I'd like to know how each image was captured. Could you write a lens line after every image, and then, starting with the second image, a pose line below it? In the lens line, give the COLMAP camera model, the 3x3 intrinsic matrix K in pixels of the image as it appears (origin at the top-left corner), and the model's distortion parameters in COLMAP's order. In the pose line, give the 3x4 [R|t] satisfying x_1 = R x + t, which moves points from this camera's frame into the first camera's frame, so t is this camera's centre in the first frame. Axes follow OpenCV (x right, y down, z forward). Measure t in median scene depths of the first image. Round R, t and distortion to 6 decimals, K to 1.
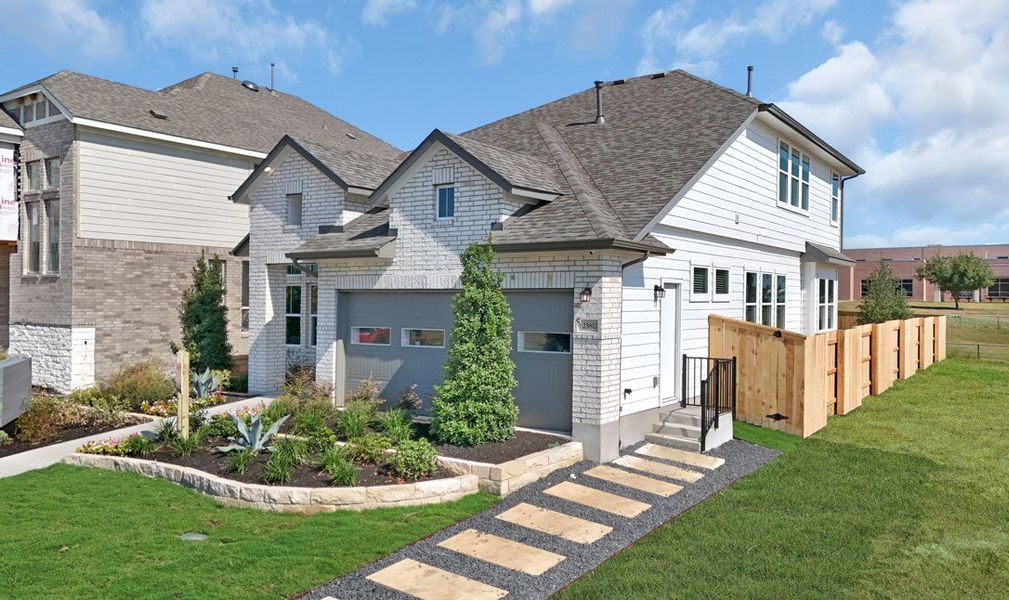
lens RADIAL K [[719.5, 0, 504.6], [0, 719.5, 295.1], [0, 0, 1]] dist [0.043054, -0.002597]
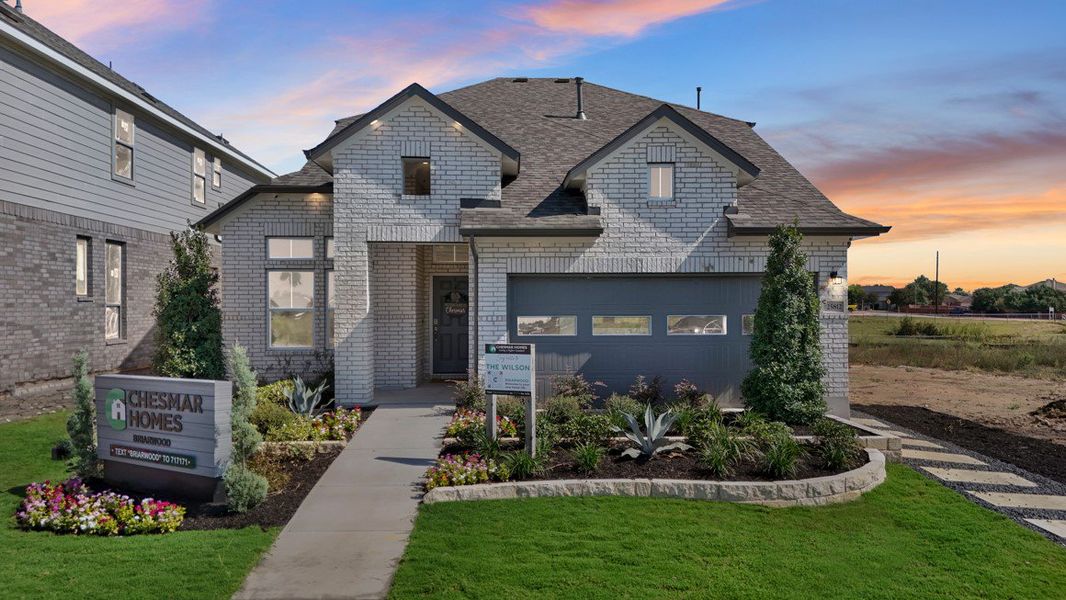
lens RADIAL K [[708.6, 0, 533.0], [0, 708.6, 308.6], [0, 0, 1]] dist [0.034558, -0.001901]
pose [[0.835424, -0.009909, 0.549517, -0.745268], [0.003738, 0.999917, 0.012347, 0.026769], [-0.549594, -0.008261, 0.835391, 0.305198]]
